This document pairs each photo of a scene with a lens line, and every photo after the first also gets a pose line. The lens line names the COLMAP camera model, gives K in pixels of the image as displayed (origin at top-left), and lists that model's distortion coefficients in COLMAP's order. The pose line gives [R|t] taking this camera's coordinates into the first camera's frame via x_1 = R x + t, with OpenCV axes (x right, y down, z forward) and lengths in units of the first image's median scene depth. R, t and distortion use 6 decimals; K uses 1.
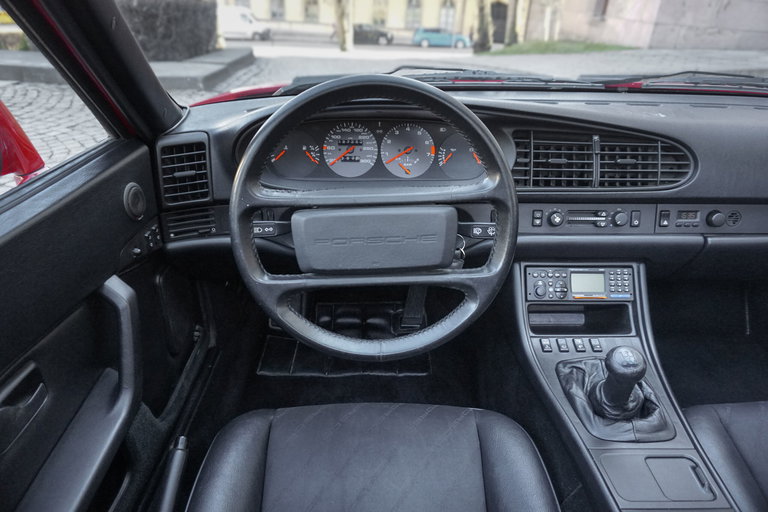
lens RADIAL K [[517.6, 0, 384.0], [0, 517.6, 256.0], [0, 0, 1]] dist [0.000937, 0.006330]
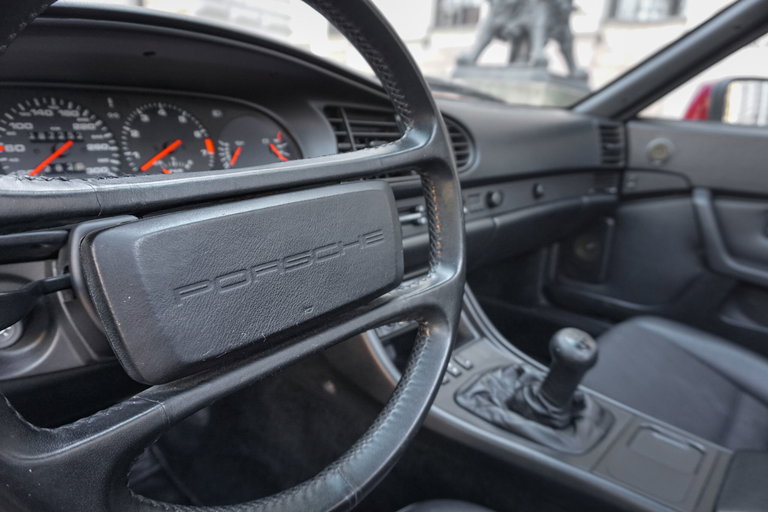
lens RADIAL K [[517.6, 0, 384.0], [0, 517.6, 256.0], [0, 0, 1]] dist [0.000937, 0.006330]
pose [[0.696020, -0.193122, 0.691563, -0.214948], [0.301157, 0.952856, -0.037010, 0.005040], [-0.651813, 0.234029, 0.721367, 0.457760]]
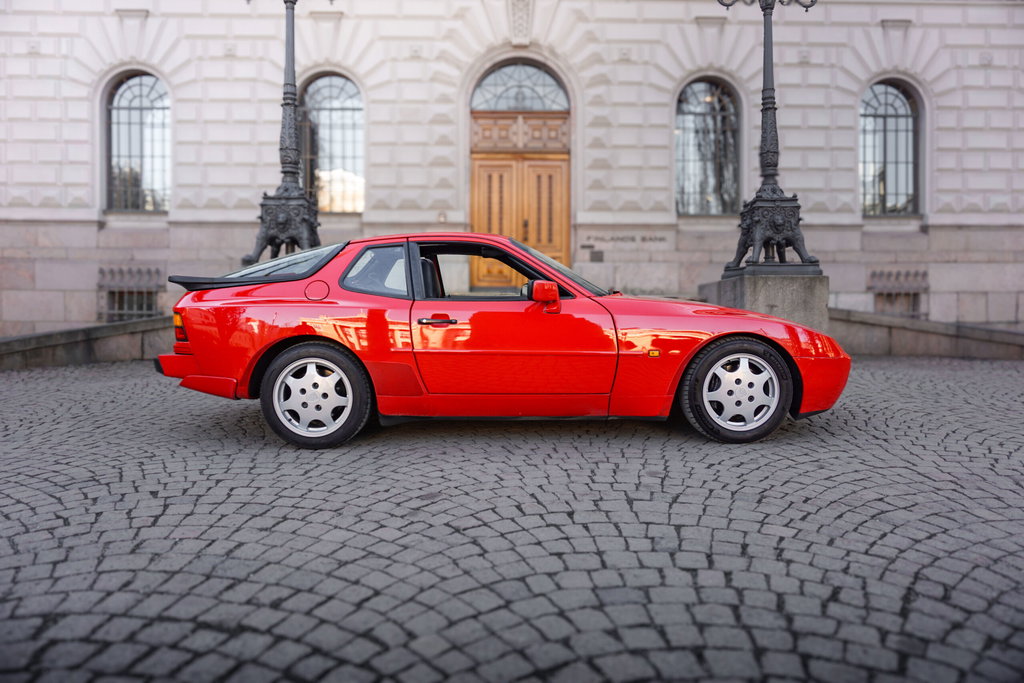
lens RADIAL K [[717.0, 0, 512.0], [0, 717.0, 341.5], [0, 0, 1]] dist [0.000543, 0.005785]
pose [[0.001253, -0.086365, 0.996263, -5.754859], [0.453196, 0.888129, 0.076421, 0.000467], [-0.891410, 0.451406, 0.040253, 0.201004]]
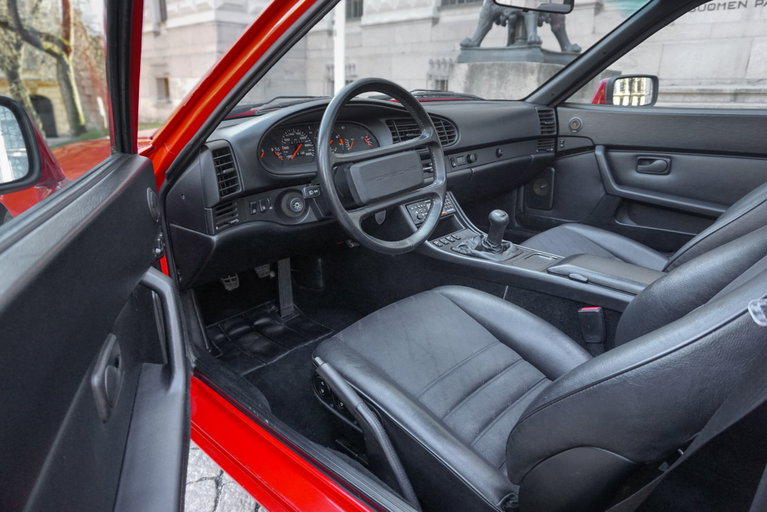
lens RADIAL K [[515.1, 0, 398.1], [0, 515.1, 253.1], [0, 0, 1]] dist [-0.011391, -0.002572]
pose [[0.694315, -0.264381, 0.669350, -0.876769], [0.358095, 0.933681, -0.002665, 0.158833], [-0.624255, 0.241541, 0.742942, -0.122834]]
